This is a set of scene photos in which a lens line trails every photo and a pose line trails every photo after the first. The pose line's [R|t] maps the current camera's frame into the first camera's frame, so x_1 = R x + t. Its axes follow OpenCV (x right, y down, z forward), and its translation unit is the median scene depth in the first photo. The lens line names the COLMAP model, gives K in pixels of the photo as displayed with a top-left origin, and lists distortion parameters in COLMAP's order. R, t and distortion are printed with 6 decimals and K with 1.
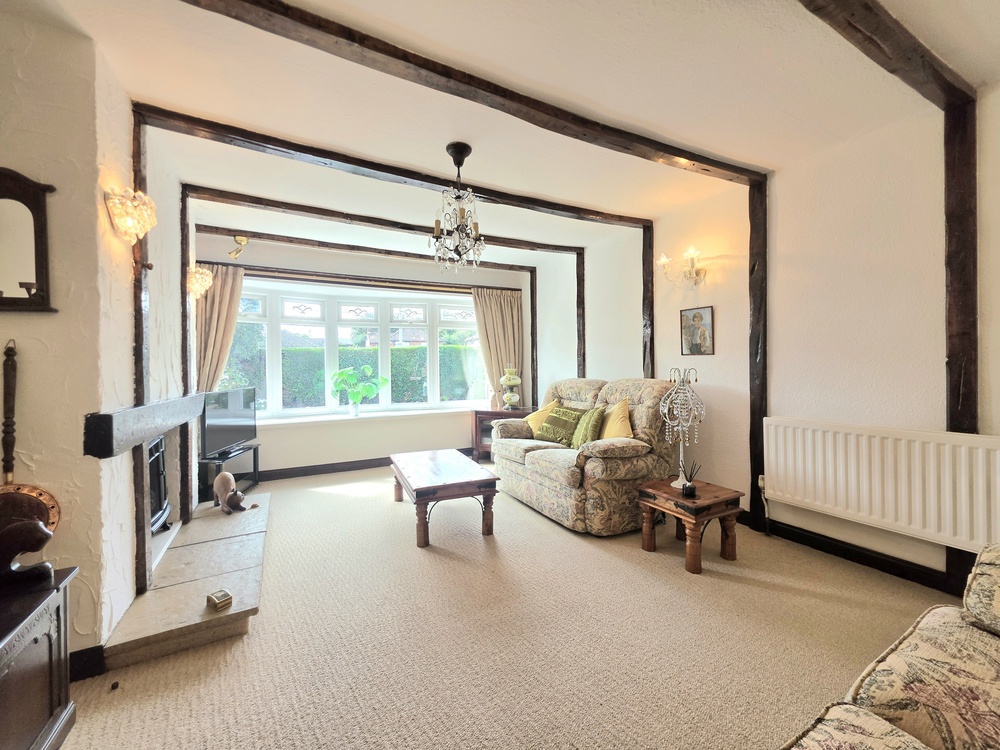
lens RADIAL K [[405.7, 0, 498.3], [0, 405.7, 367.9], [0, 0, 1]] dist [-0.003386, 0.000579]
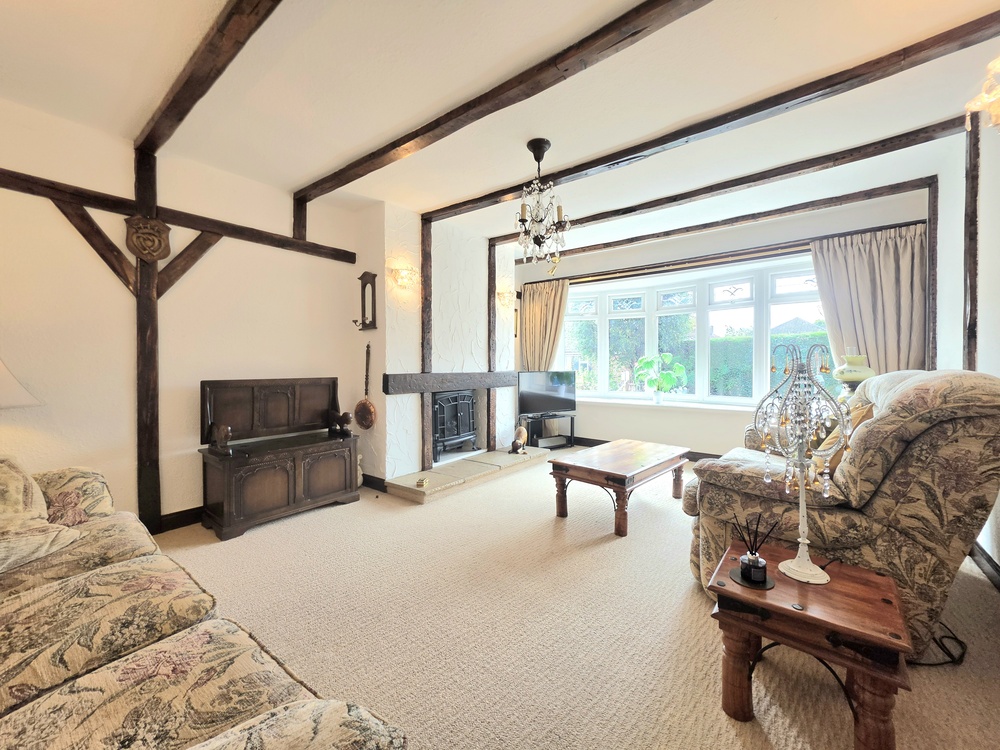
lens RADIAL K [[405.7, 0, 497.9], [0, 405.7, 371.1], [0, 0, 1]] dist [-0.003386, 0.000579]
pose [[0.385501, 0.029519, -0.922235, 0.700632], [-0.003636, 0.999529, 0.030473, 0.016139], [0.922700, -0.008394, 0.385427, 0.399460]]
